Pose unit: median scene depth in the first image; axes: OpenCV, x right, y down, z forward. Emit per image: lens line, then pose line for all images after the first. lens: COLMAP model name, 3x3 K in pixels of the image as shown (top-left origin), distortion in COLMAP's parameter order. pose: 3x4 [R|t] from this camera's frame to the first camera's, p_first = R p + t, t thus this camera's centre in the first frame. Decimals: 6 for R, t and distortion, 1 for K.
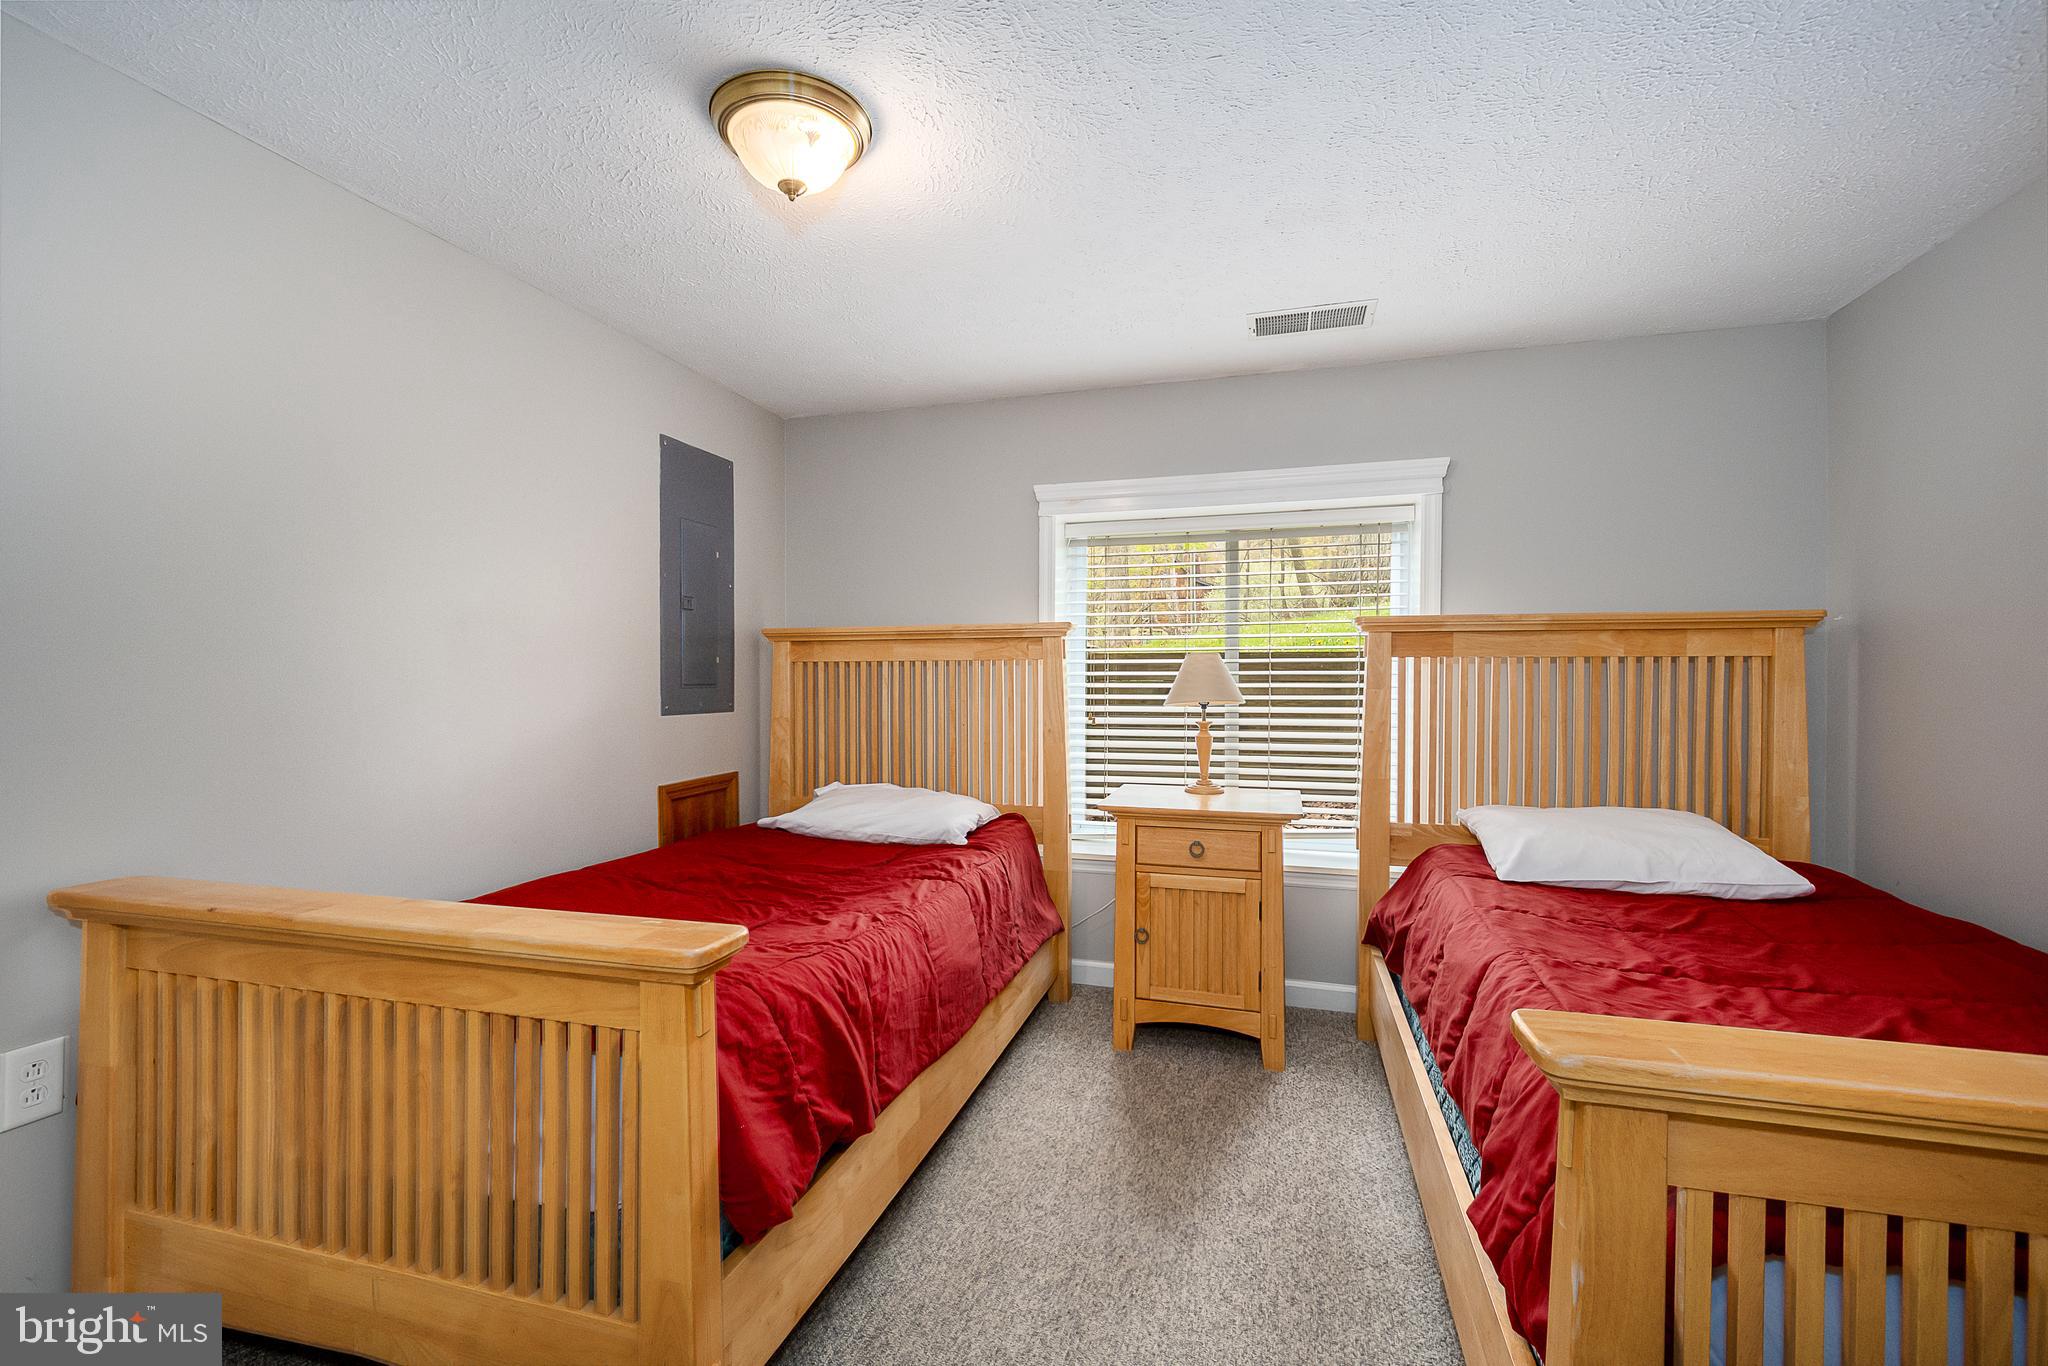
lens RADIAL K [[907.6, 0, 1014.4], [0, 907.6, 679.2], [0, 0, 1]] dist [0.003149, -0.000122]
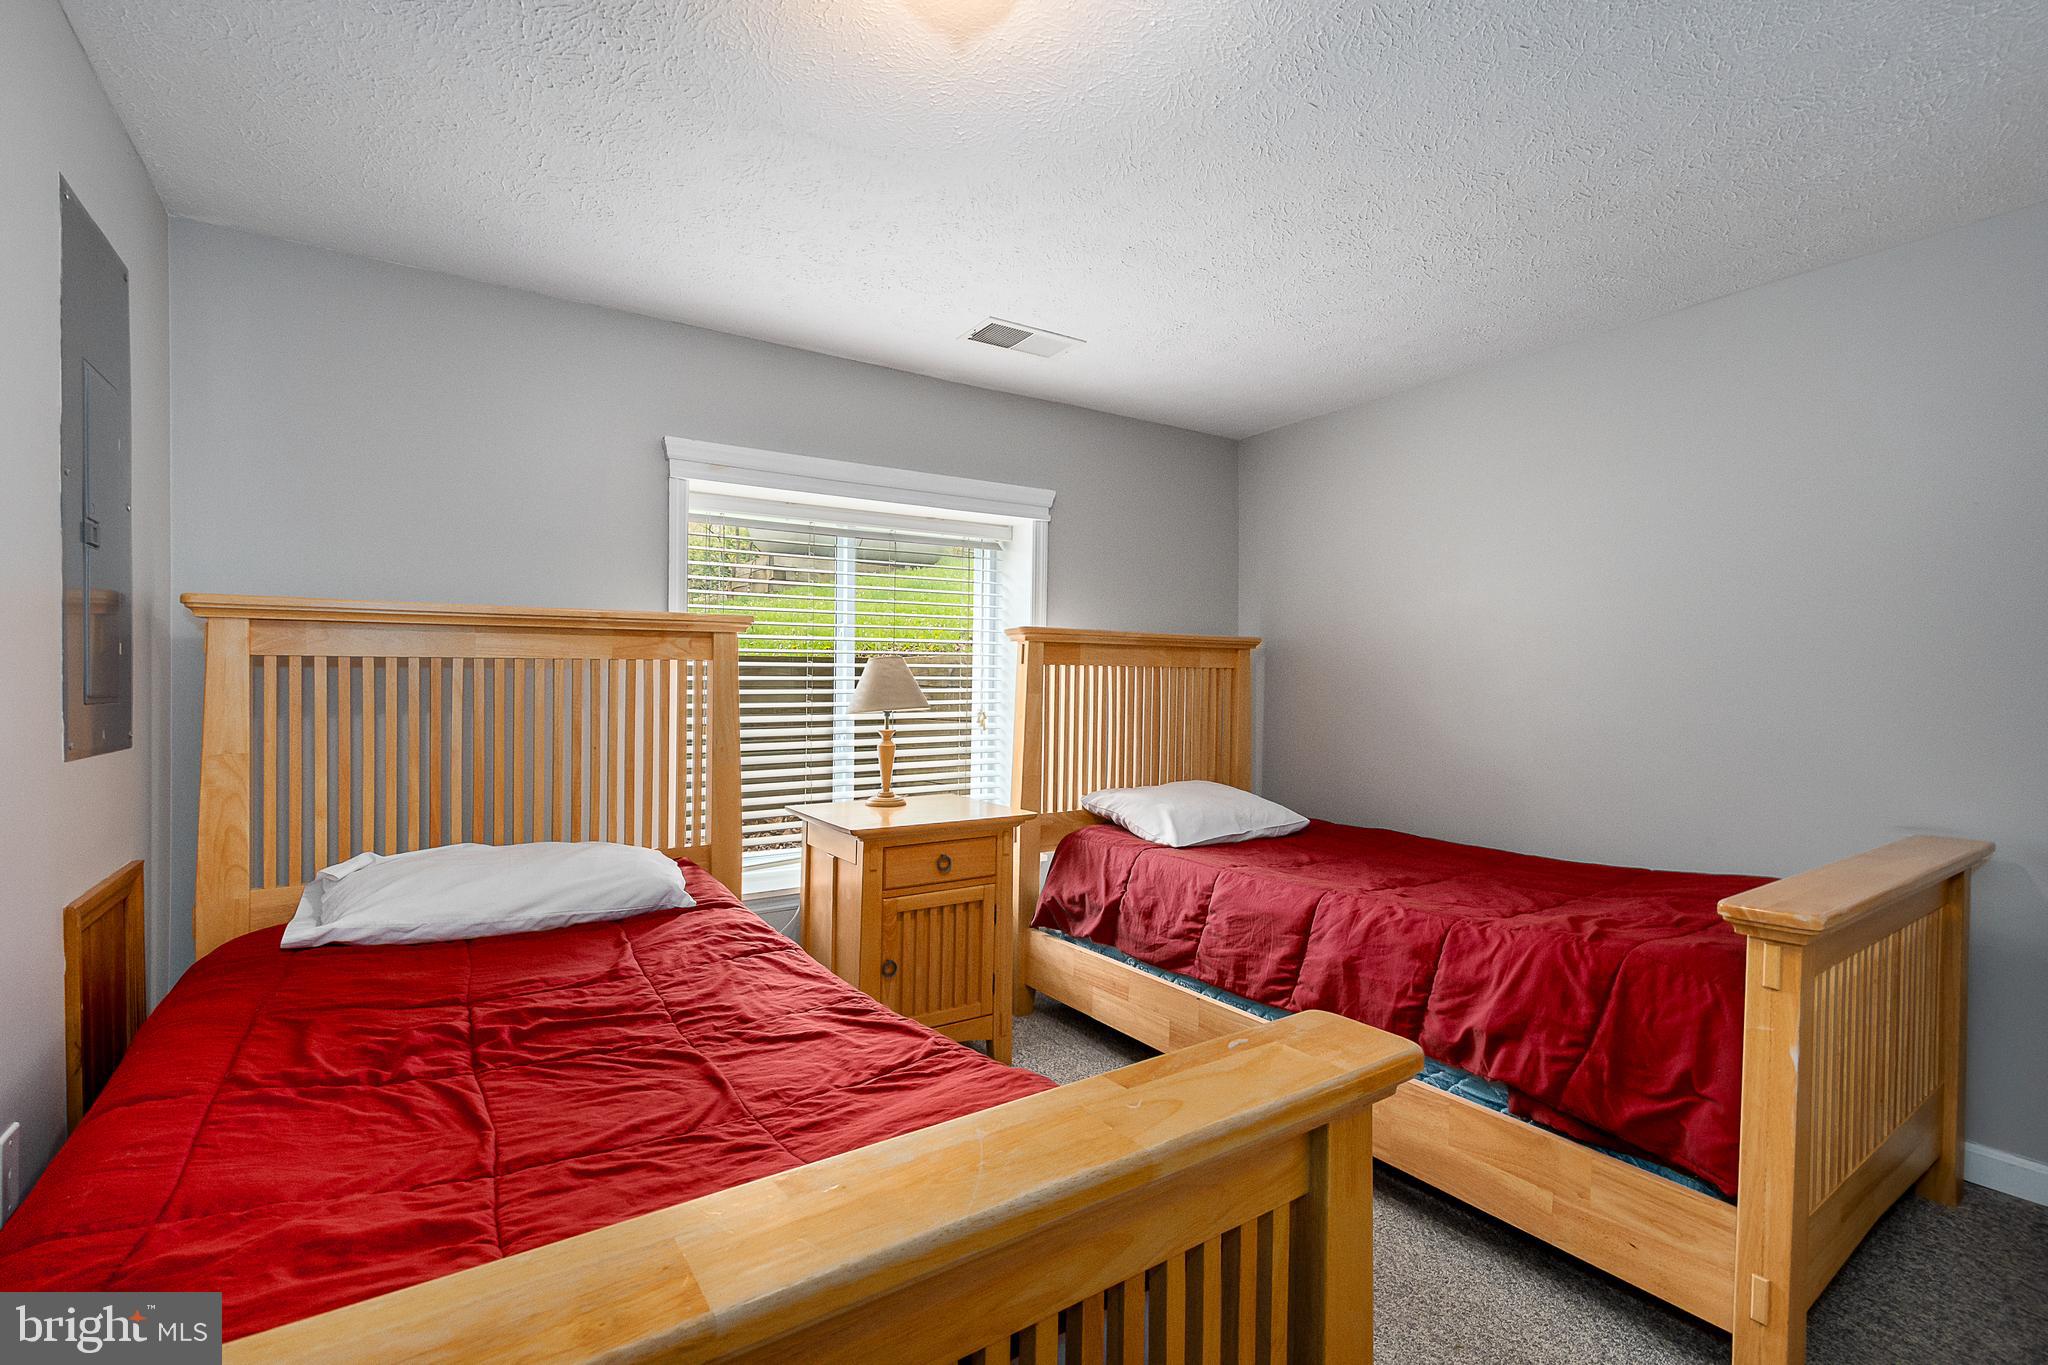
lens RADIAL K [[907.6, 0, 1014.4], [0, 907.6, 678.7], [0, 0, 1]] dist [0.003149, -0.000122]
pose [[0.639307, 0.003928, 0.768941, -0.434264], [-0.000782, 0.999990, -0.004458, -0.001463], [-0.768951, 0.002249, 0.639304, 0.296059]]
